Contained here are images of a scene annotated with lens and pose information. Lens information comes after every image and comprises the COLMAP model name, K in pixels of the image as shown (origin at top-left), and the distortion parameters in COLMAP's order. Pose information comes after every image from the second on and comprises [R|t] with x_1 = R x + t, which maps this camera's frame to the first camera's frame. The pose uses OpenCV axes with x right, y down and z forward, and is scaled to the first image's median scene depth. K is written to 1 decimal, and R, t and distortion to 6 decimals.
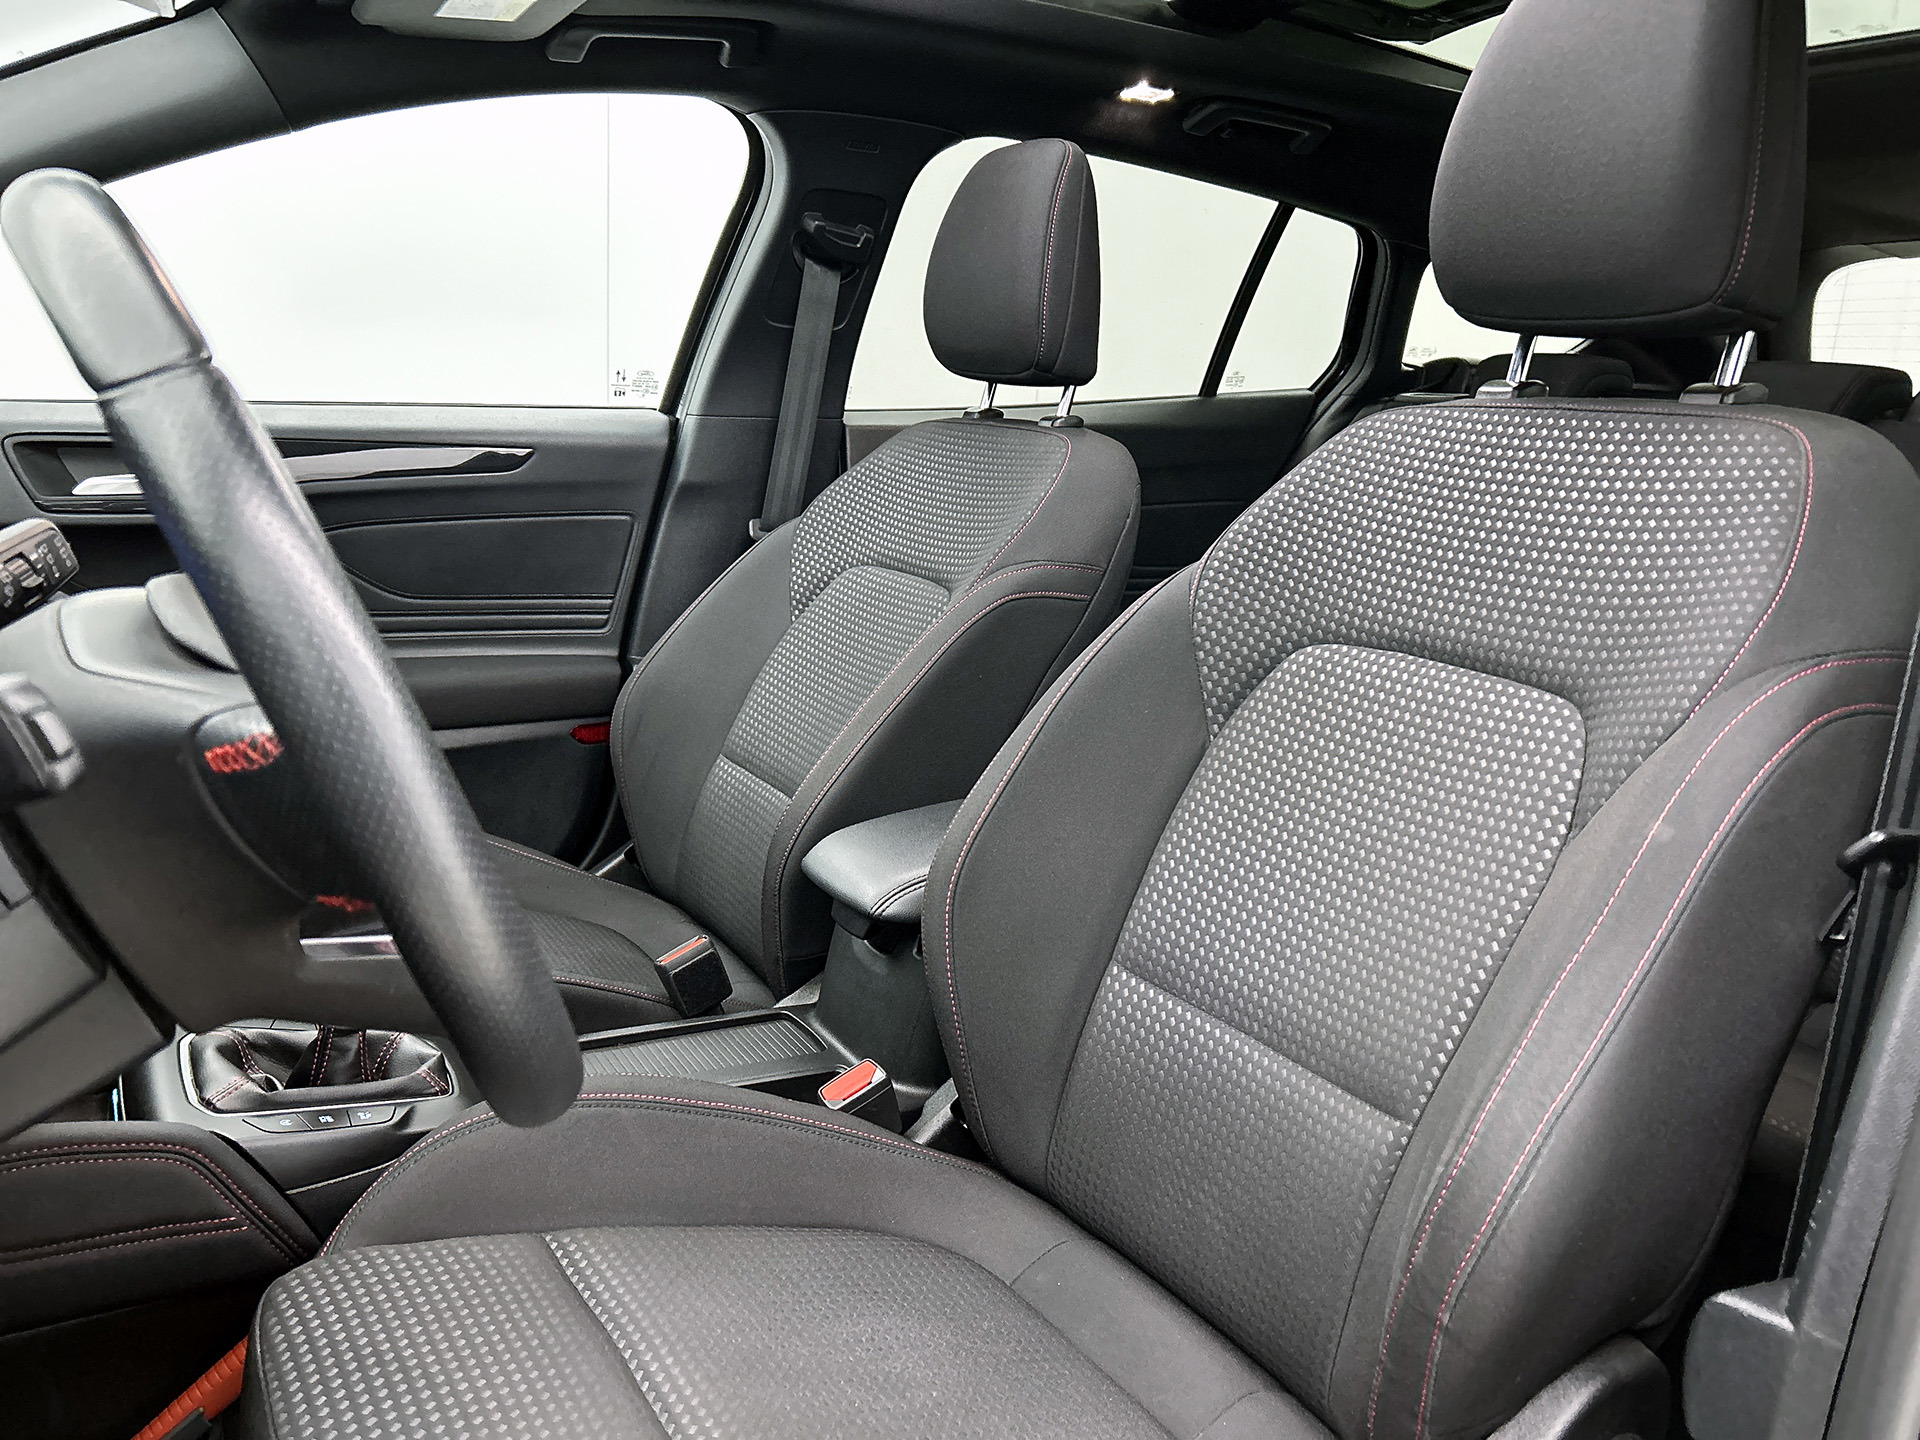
lens RADIAL K [[1416.6, 0, 960.0], [0, 1416.6, 720.0], [0, 0, 1]] dist [0.097183, -0.164627]
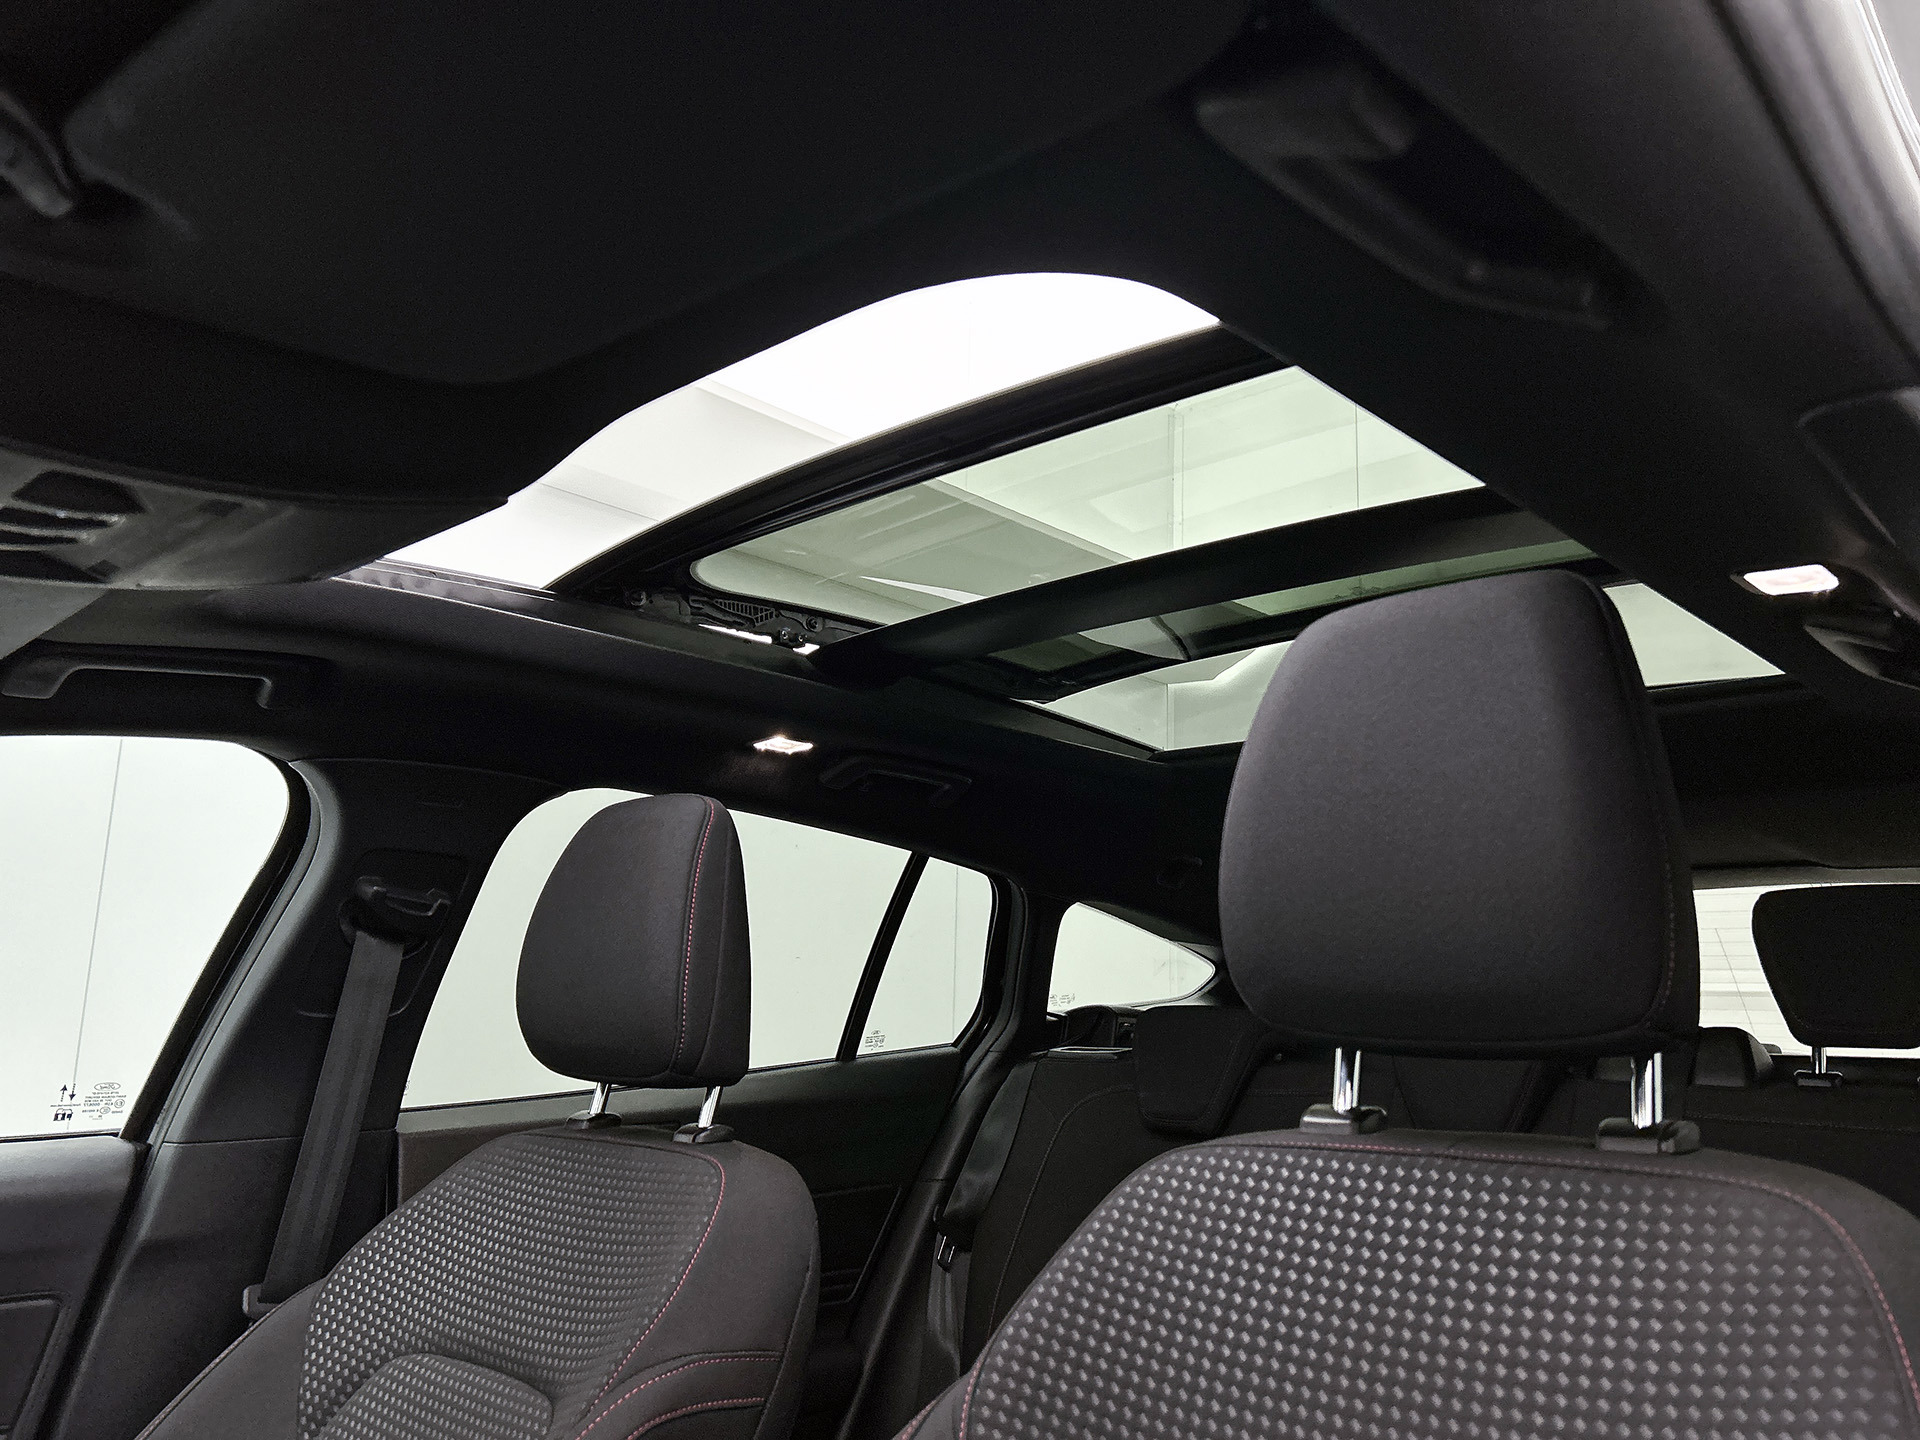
lens RADIAL K [[1419.0, 0, 960.0], [0, 1419.0, 720.0], [0, 0, 1]] dist [-0.000368, 0.000439]
pose [[0.955338, 0.021447, 0.294735, -0.024622], [0.100793, 0.913908, -0.393208, -0.090619], [-0.277794, 0.405354, 0.870930, 0.190161]]
